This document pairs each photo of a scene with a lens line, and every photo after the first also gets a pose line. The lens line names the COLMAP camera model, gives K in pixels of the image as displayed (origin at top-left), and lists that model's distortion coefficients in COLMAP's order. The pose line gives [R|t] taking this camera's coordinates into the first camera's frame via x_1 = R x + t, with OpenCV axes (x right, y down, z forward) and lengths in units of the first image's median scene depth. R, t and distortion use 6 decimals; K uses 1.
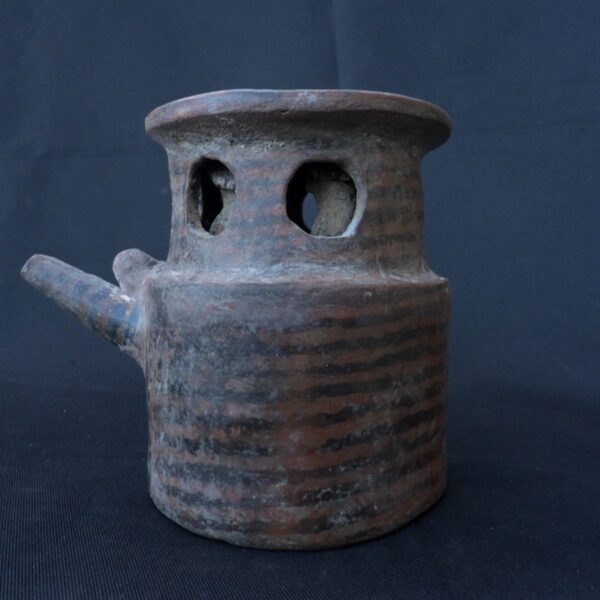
lens RADIAL K [[618.5, 0, 300.0], [0, 618.5, 300.0], [0, 0, 1]] dist [0.004508, -0.005572]
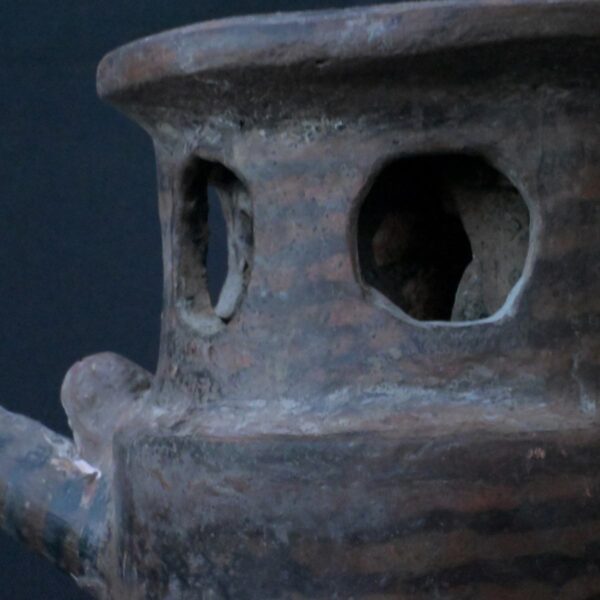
lens RADIAL K [[1961.2, 0, 300.0], [0, 1961.2, 300.0], [0, 0, 1]] dist [-0.001922, 0.277154]
pose [[0.950861, -0.043040, -0.306611, 0.364899], [0.020960, 0.996967, -0.074944, -0.016683], [0.308907, 0.064835, 0.948880, -0.347232]]
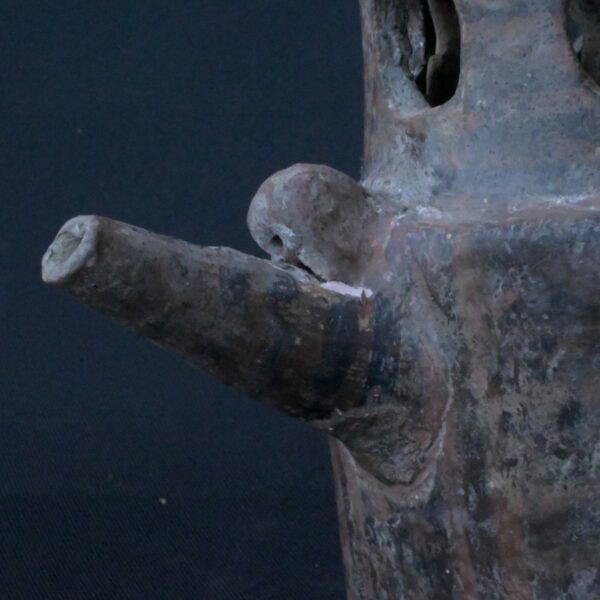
lens RADIAL K [[1961.2, 0, 300.0], [0, 1961.2, 300.0], [0, 0, 1]] dist [-0.001922, 0.277154]
pose [[0.832020, -0.177538, 0.525569, -1.180554], [0.161510, 0.983888, 0.076675, -0.117930], [-0.530714, 0.021089, 0.847289, -0.057869]]
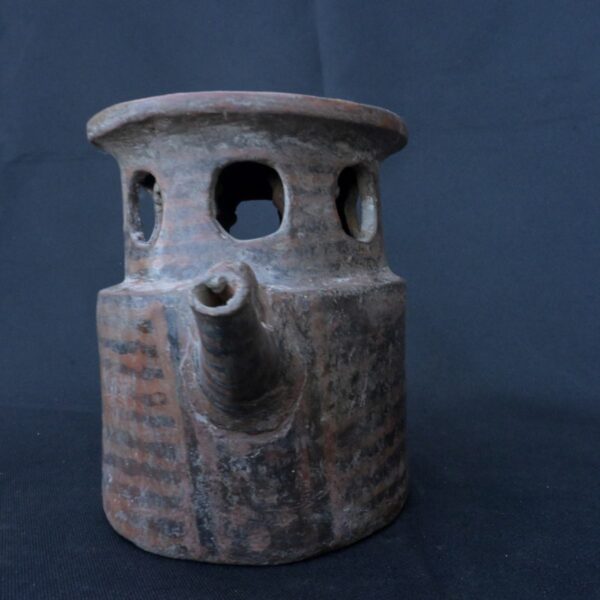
lens RADIAL K [[618.5, 0, 300.0], [0, 618.5, 300.0], [0, 0, 1]] dist [0.004508, -0.005572]
pose [[-0.063157, -0.080295, 0.994768, -1.234285], [0.126164, 0.988119, 0.087768, -0.111989], [-0.989997, 0.131047, -0.052276, 1.217774]]
